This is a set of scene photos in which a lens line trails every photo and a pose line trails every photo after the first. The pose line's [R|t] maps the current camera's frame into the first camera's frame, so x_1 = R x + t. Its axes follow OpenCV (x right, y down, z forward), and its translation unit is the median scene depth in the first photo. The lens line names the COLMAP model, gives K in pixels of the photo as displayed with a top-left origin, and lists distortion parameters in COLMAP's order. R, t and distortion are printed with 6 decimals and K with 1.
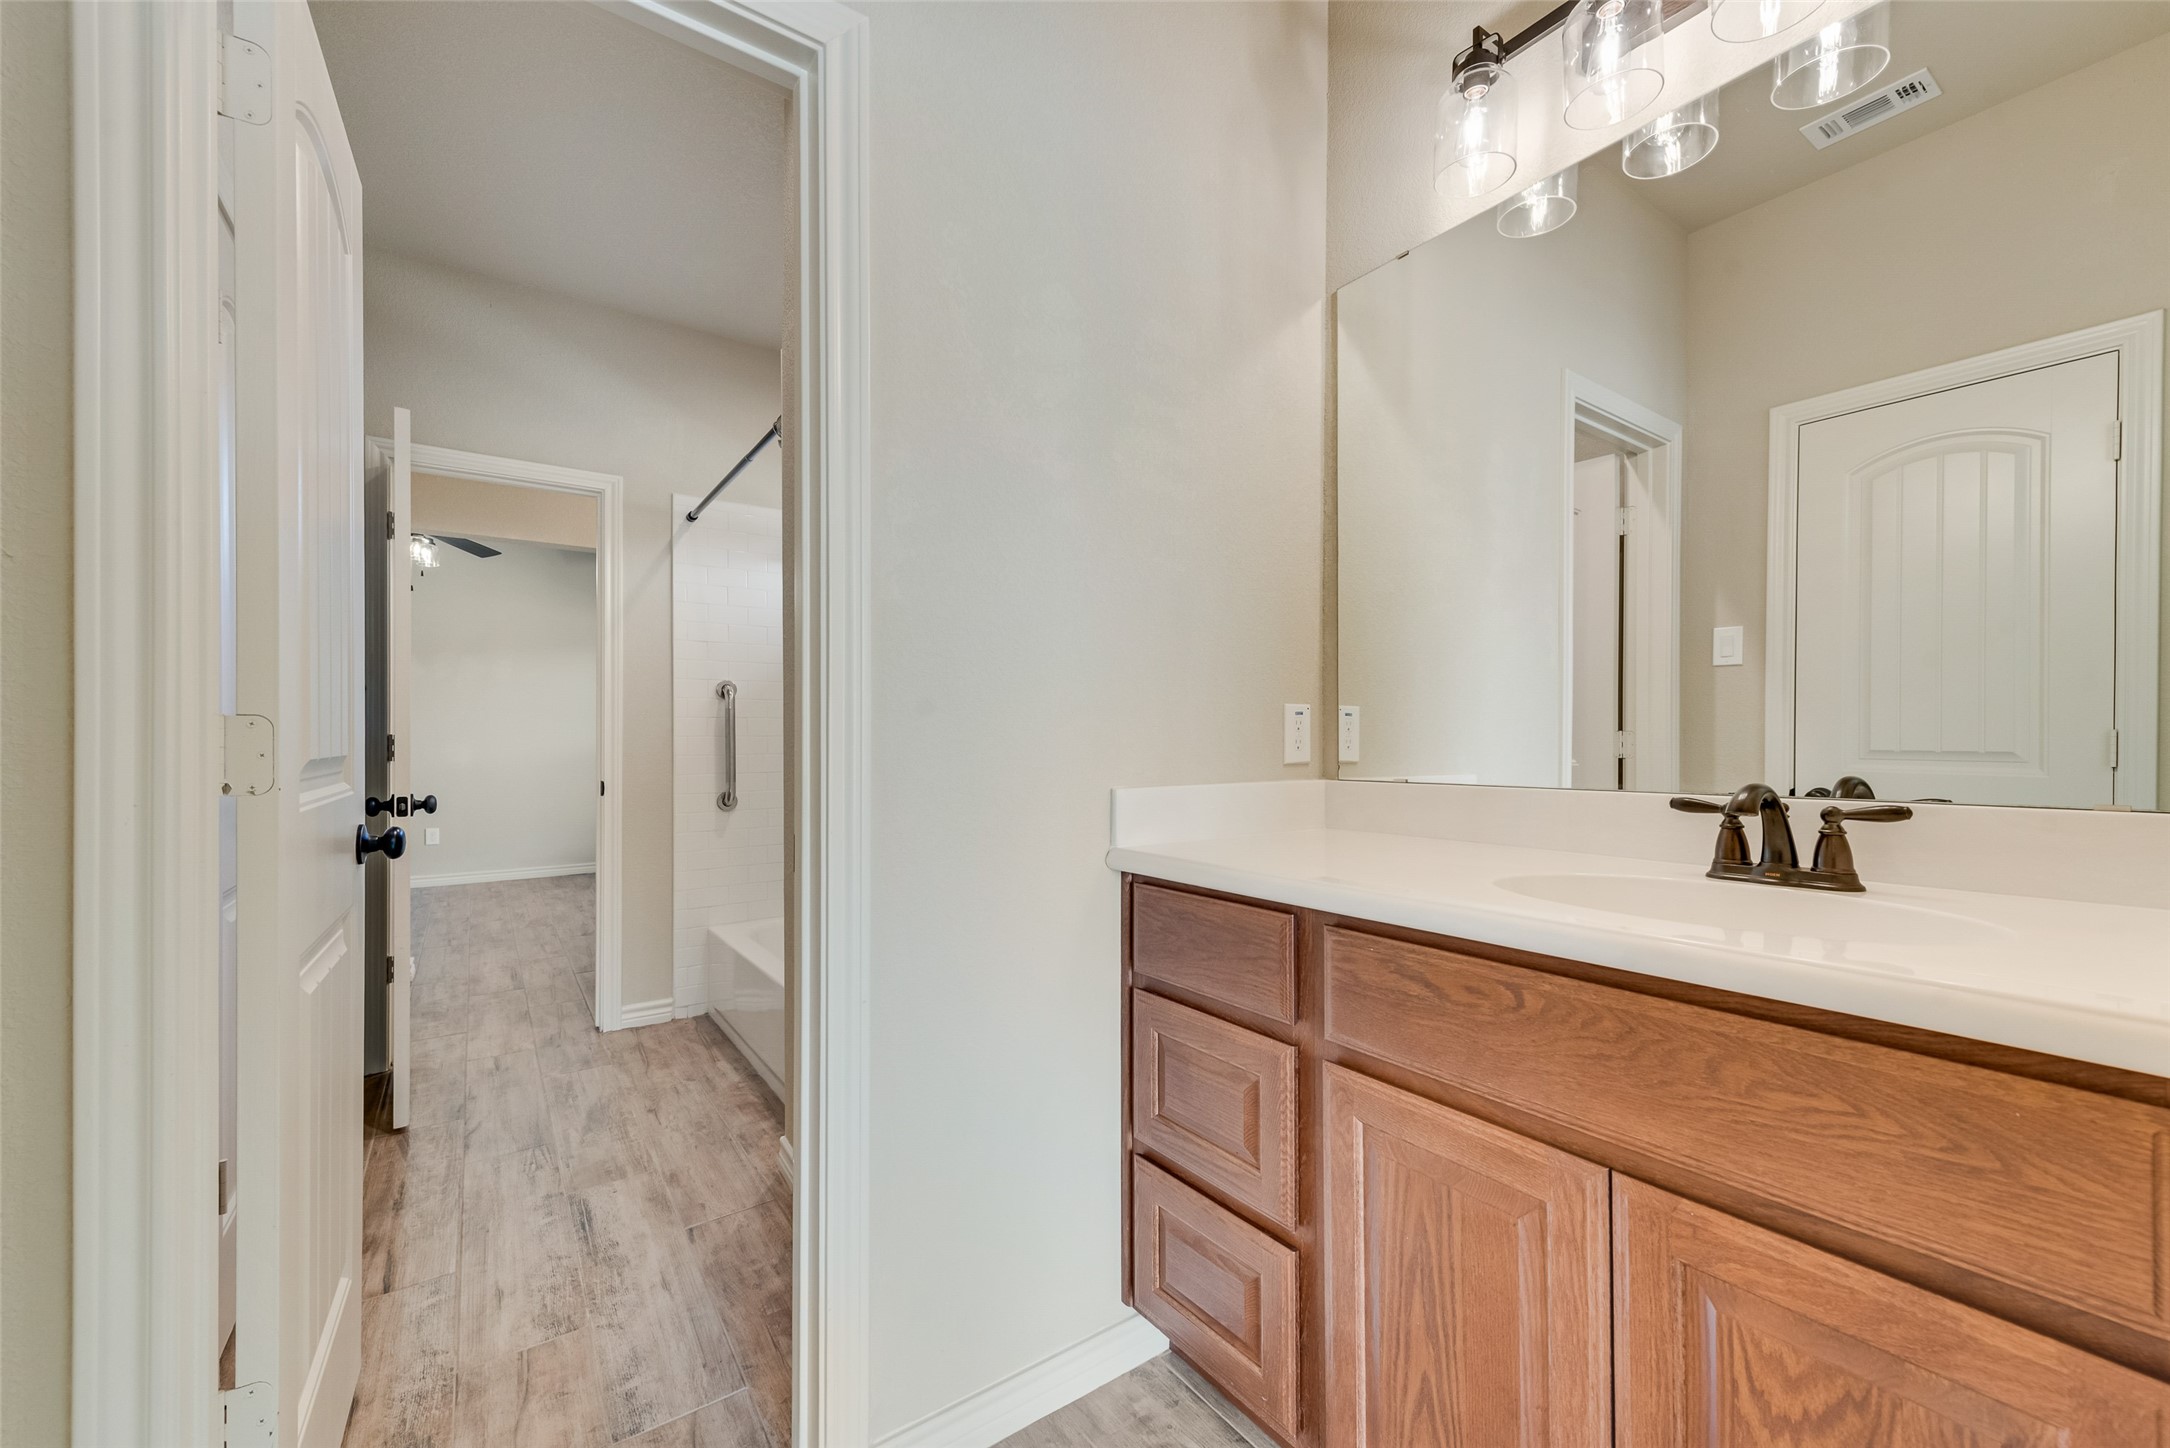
lens RADIAL K [[852.8, 0, 1105.6], [0, 852.8, 723.1], [0, 0, 1]] dist [0.016725, -0.005087]
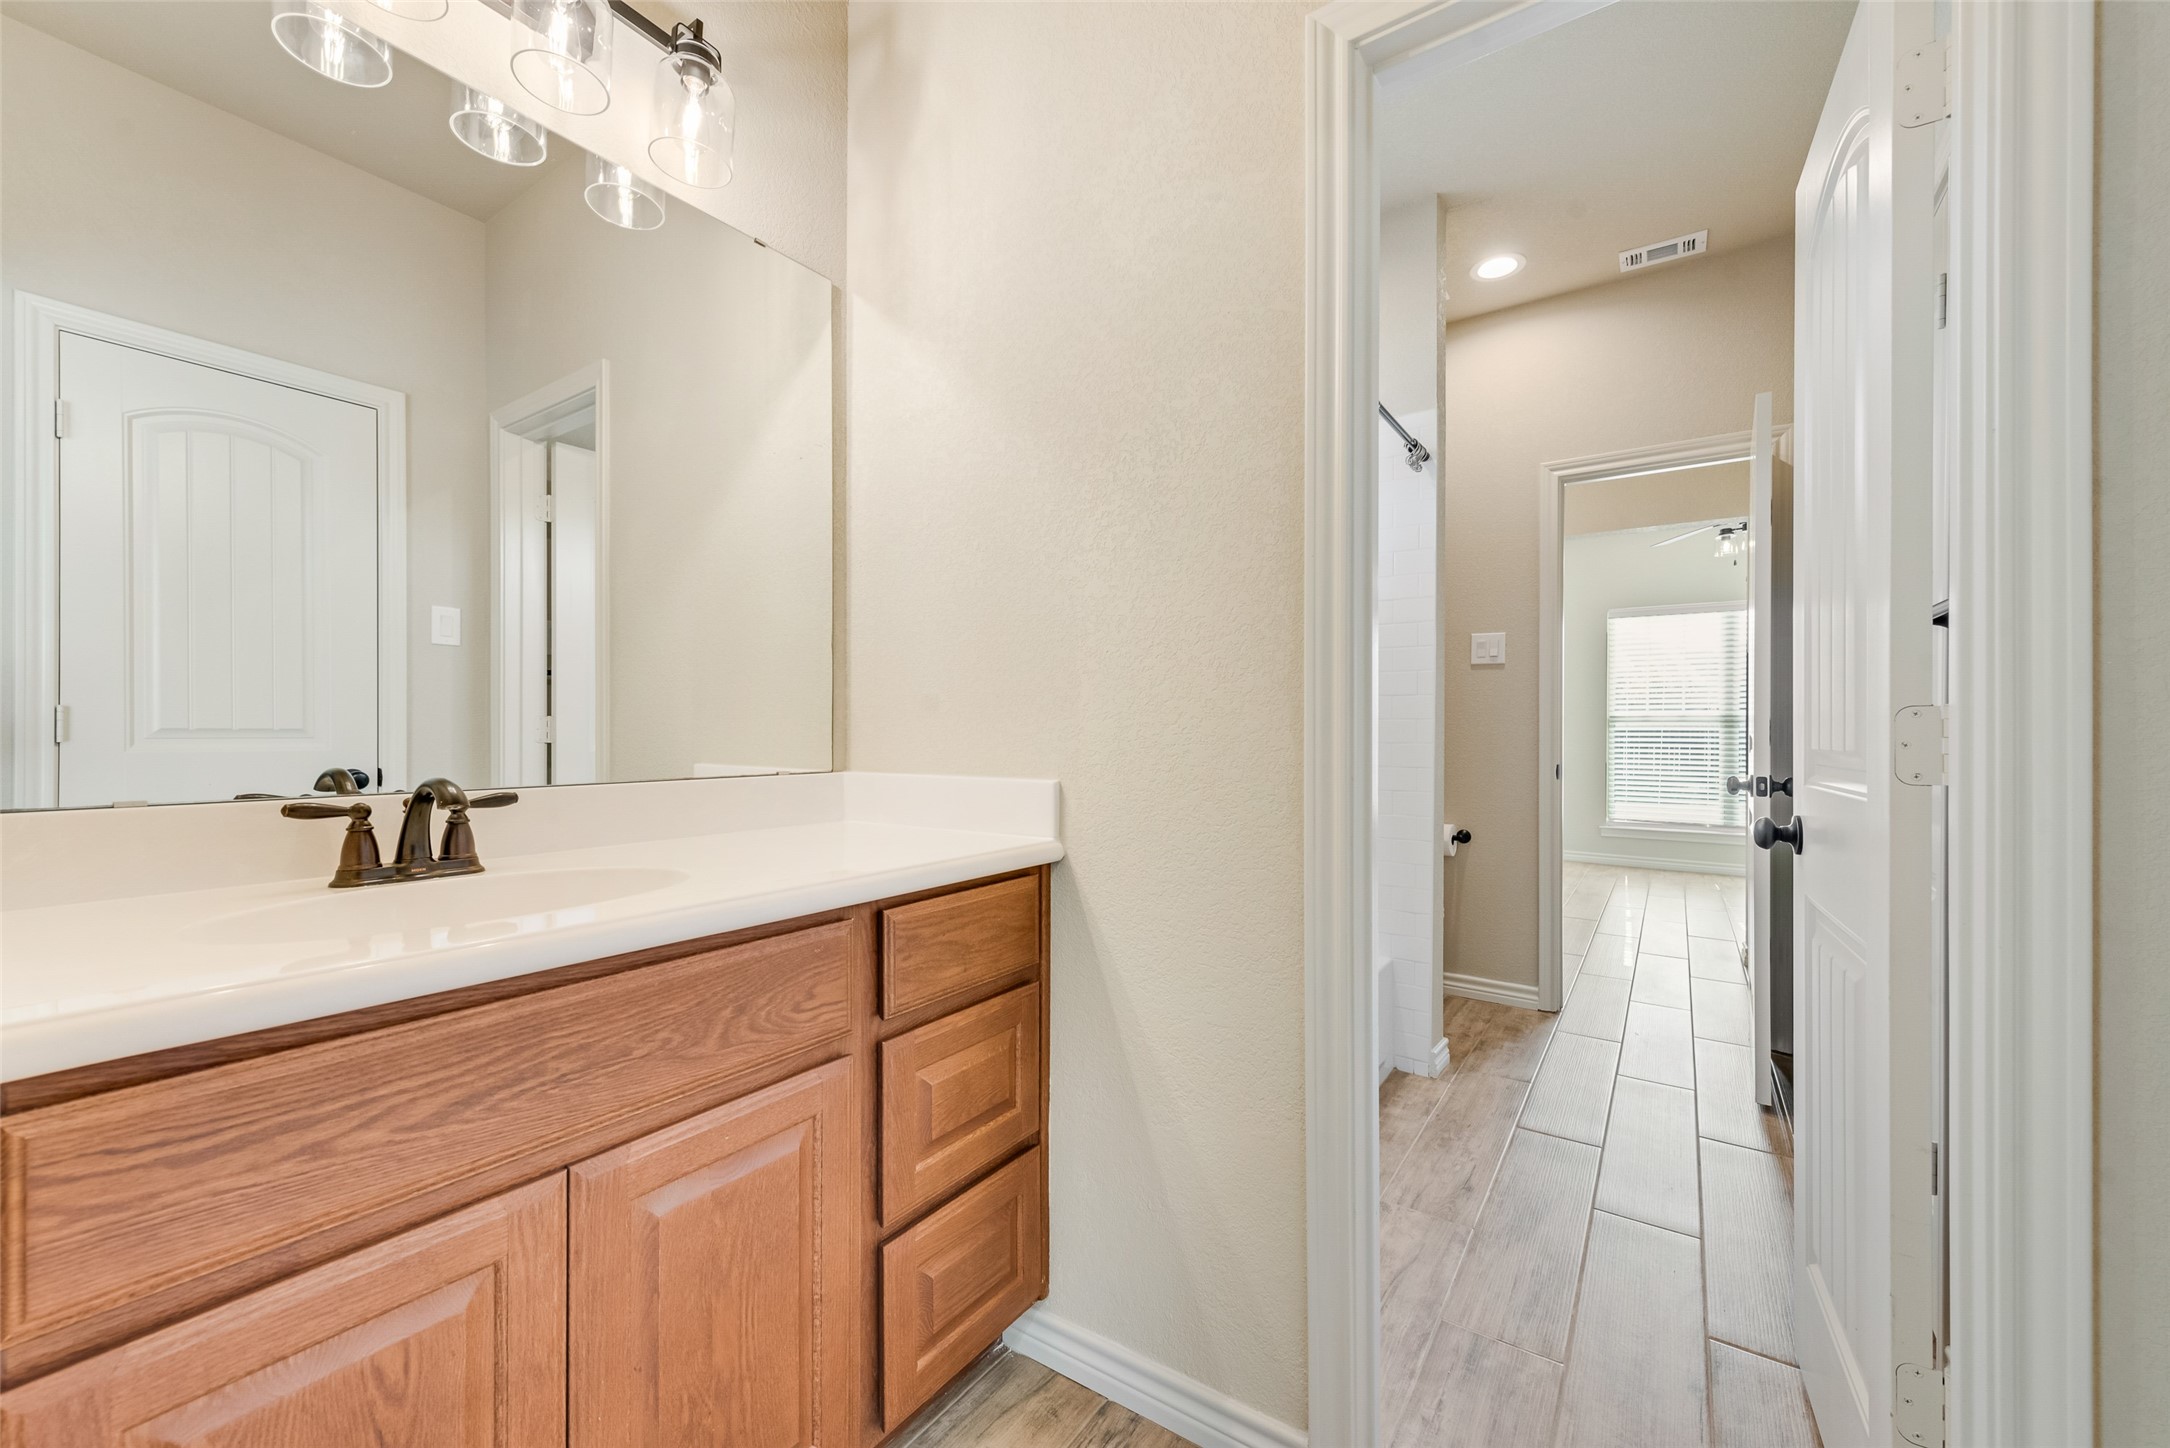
lens RADIAL K [[852.8, 0, 1084.6], [0, 852.8, 731.6], [0, 0, 1]] dist [0.016725, -0.005087]
pose [[-0.337160, 0.011103, 0.941382, -0.468067], [-0.020444, 0.999608, -0.019111, 0.018601], [-0.941226, -0.025689, -0.336801, 0.648152]]
